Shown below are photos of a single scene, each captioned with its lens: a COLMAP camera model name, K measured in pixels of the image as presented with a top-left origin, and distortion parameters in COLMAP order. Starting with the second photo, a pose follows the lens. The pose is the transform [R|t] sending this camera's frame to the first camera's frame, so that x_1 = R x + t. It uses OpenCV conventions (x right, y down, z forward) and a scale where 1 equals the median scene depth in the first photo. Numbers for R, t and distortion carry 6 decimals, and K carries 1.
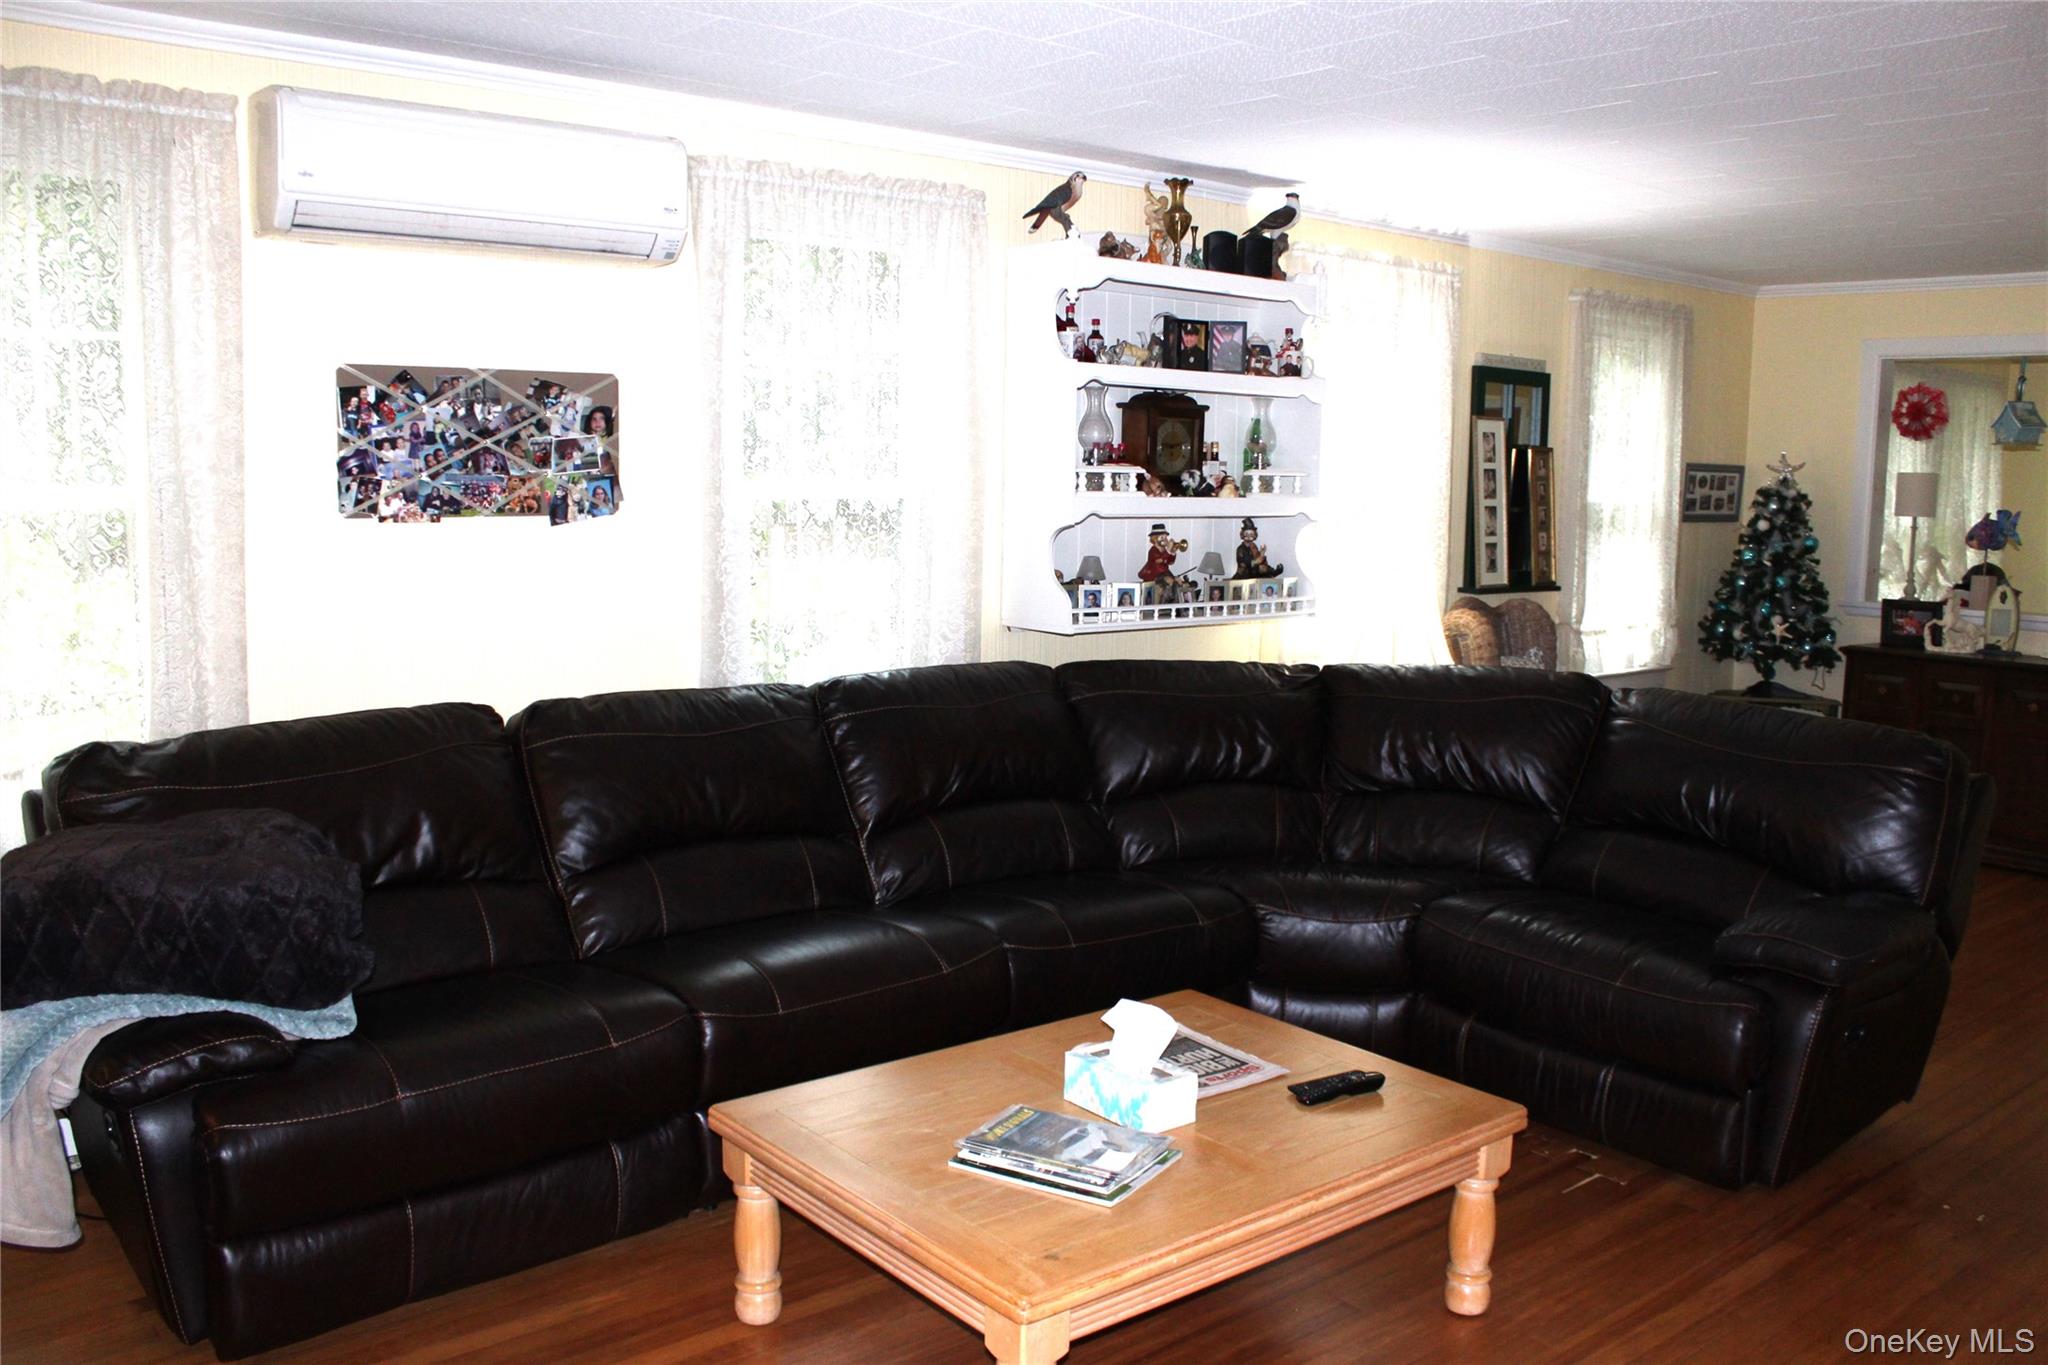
lens RADIAL K [[1701.2, 0, 1028.4], [0, 1701.2, 675.1], [0, 0, 1]] dist [-0.153308, 0.114505]
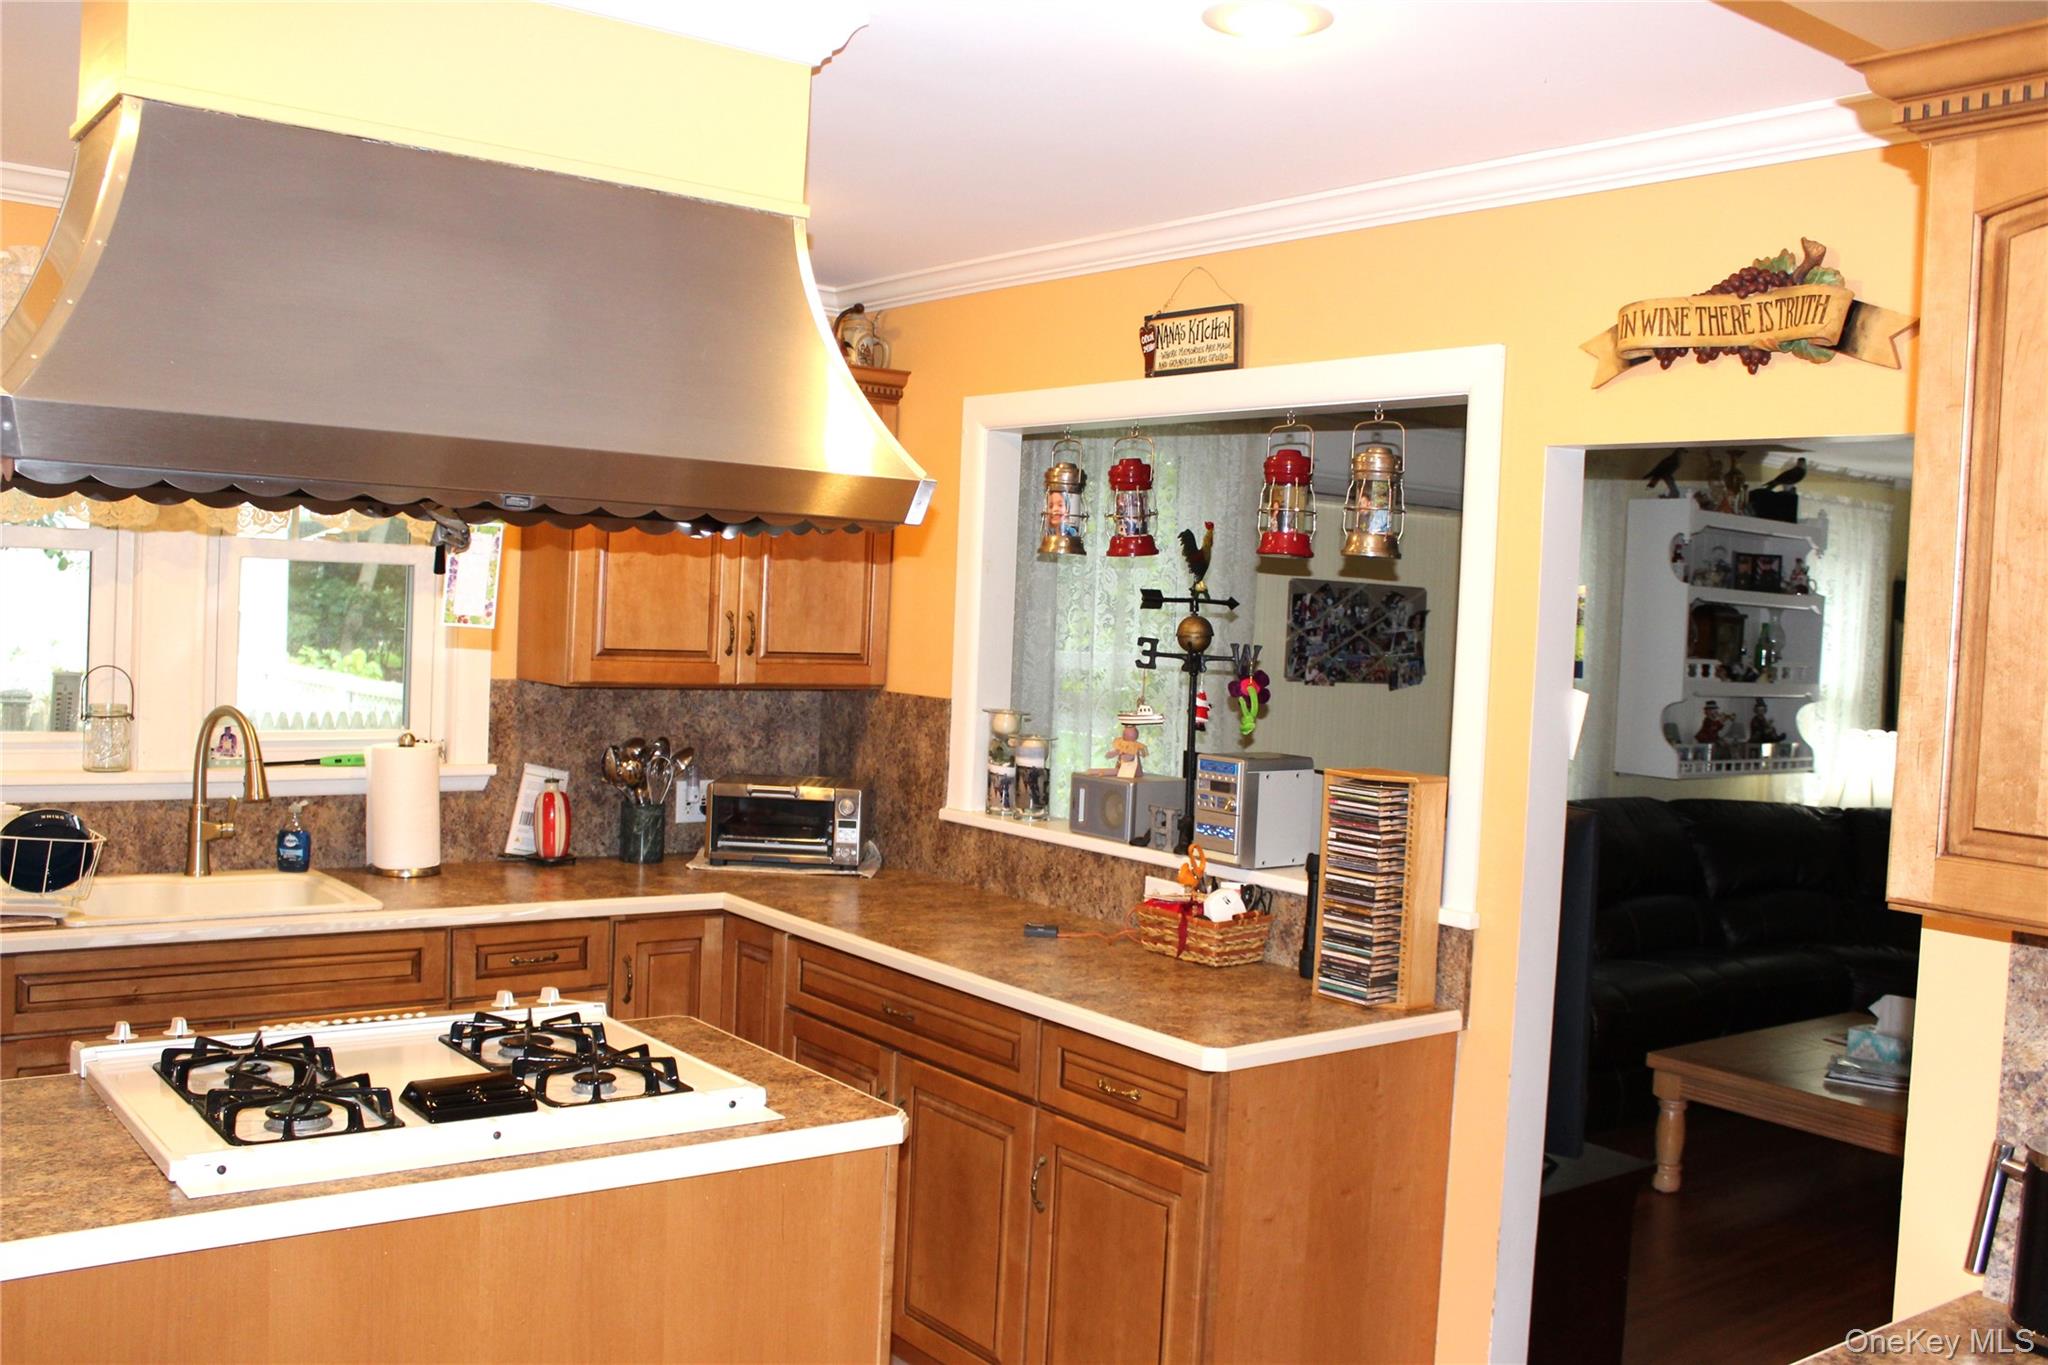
lens RADIAL K [[1883.6, 0, 1010.4], [0, 1883.6, 700.0], [0, 0, 1]] dist [-0.072212, 0.000000]
pose [[0.999334, 0.033068, -0.015442, -0.436203], [-0.034128, 0.996649, -0.074342, 0.038152], [0.012932, 0.074819, 0.997113, -0.466807]]
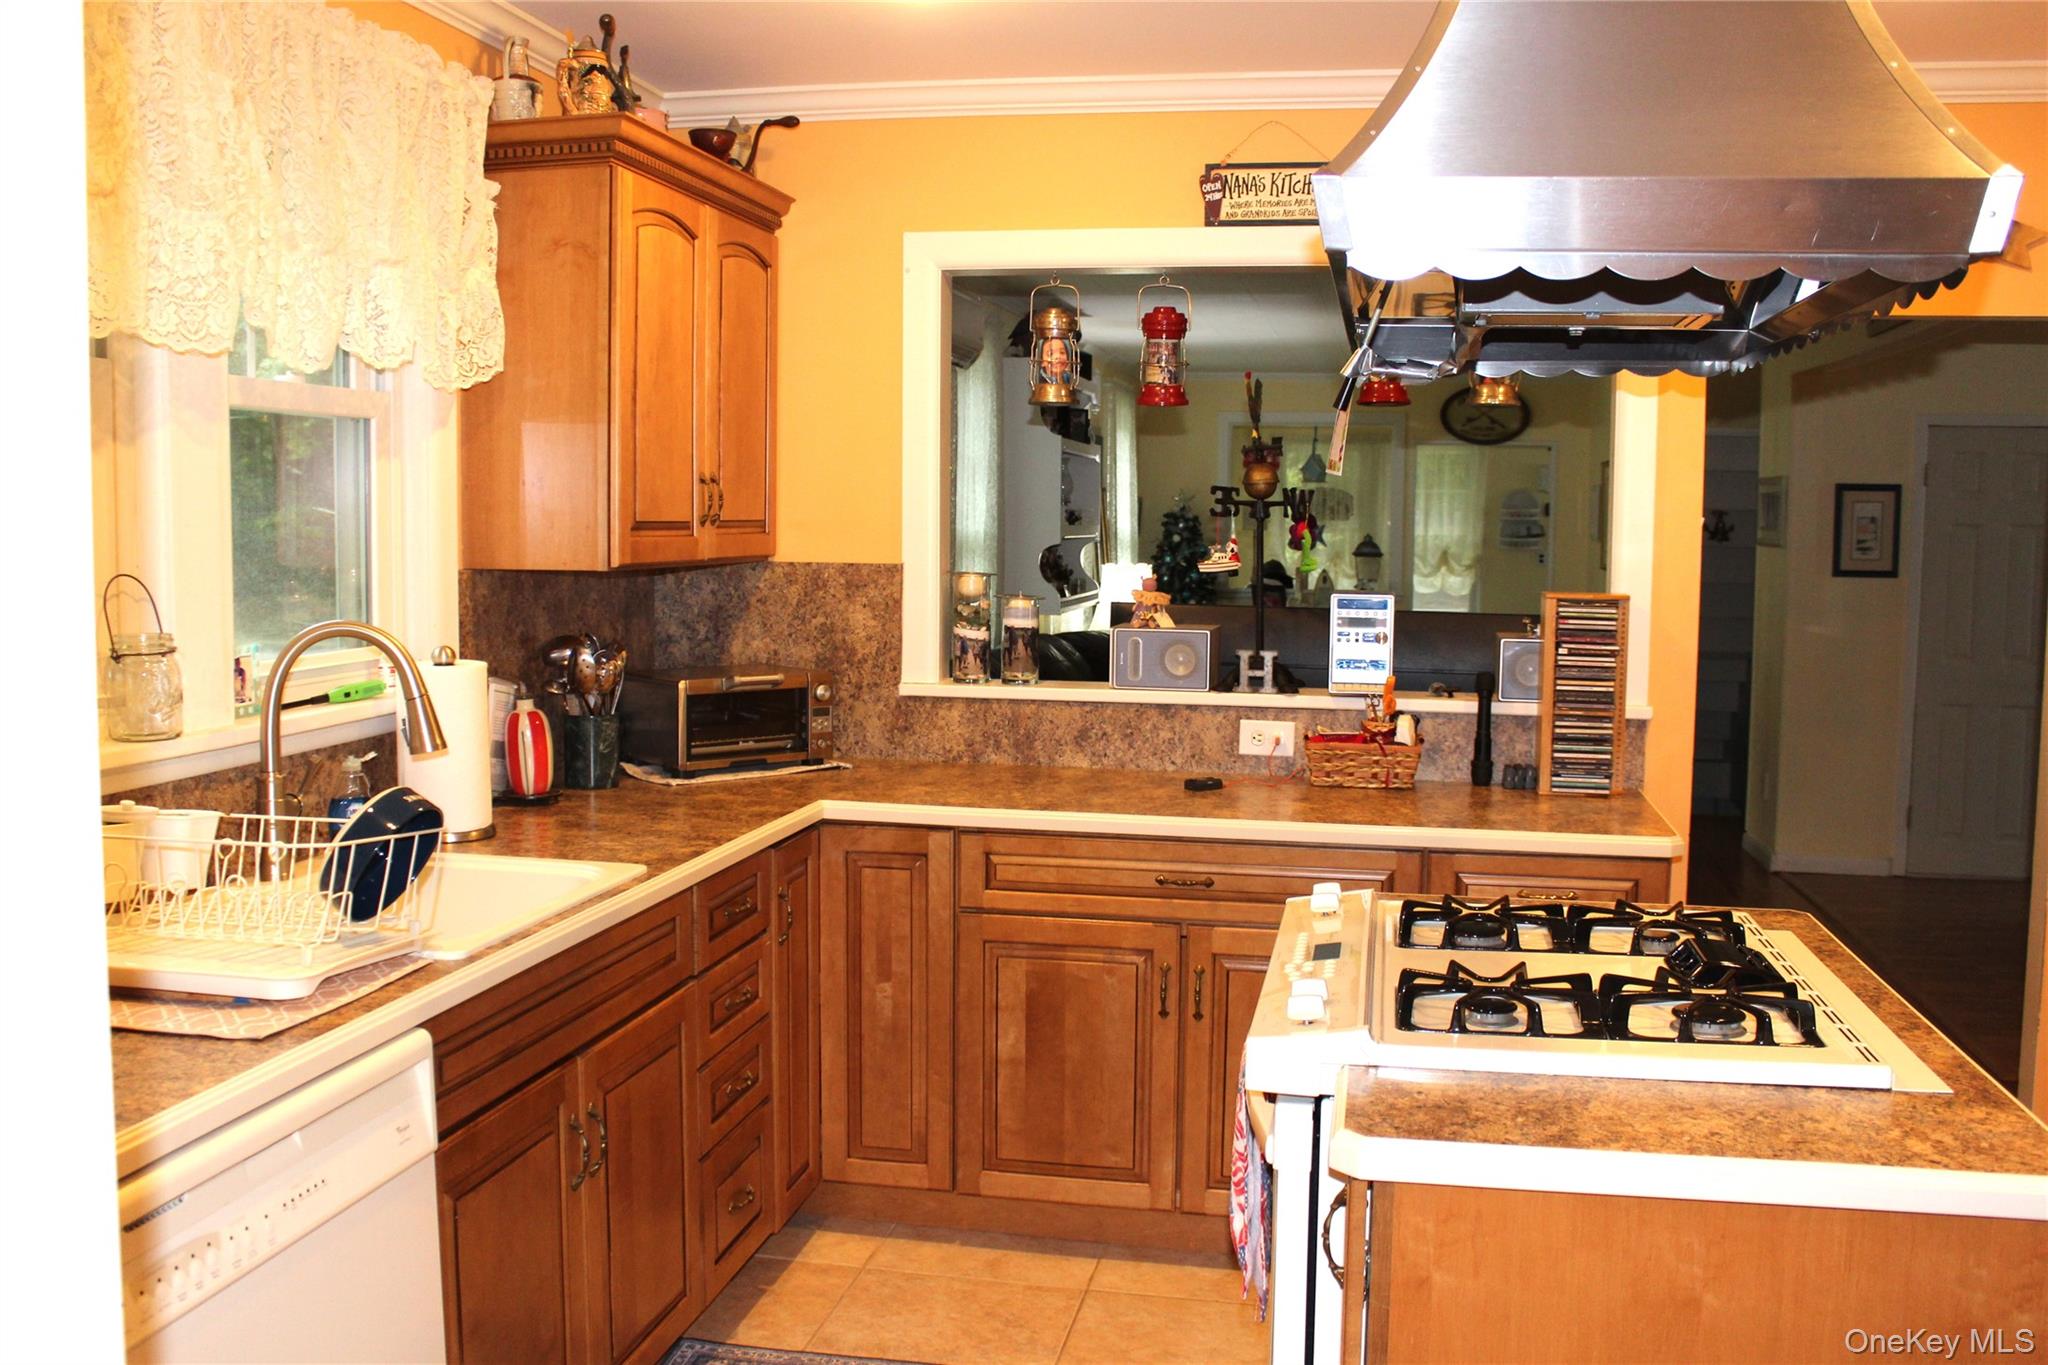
lens RADIAL K [[1883.6, 0, 1028.9], [0, 1883.6, 670.8], [0, 0, 1]] dist [-0.072212, 0.000000]
pose [[0.762630, -0.060858, 0.643966, -0.951719], [0.081169, 0.996698, -0.001933, 0.025144], [-0.641722, 0.053745, 0.765052, -0.244238]]
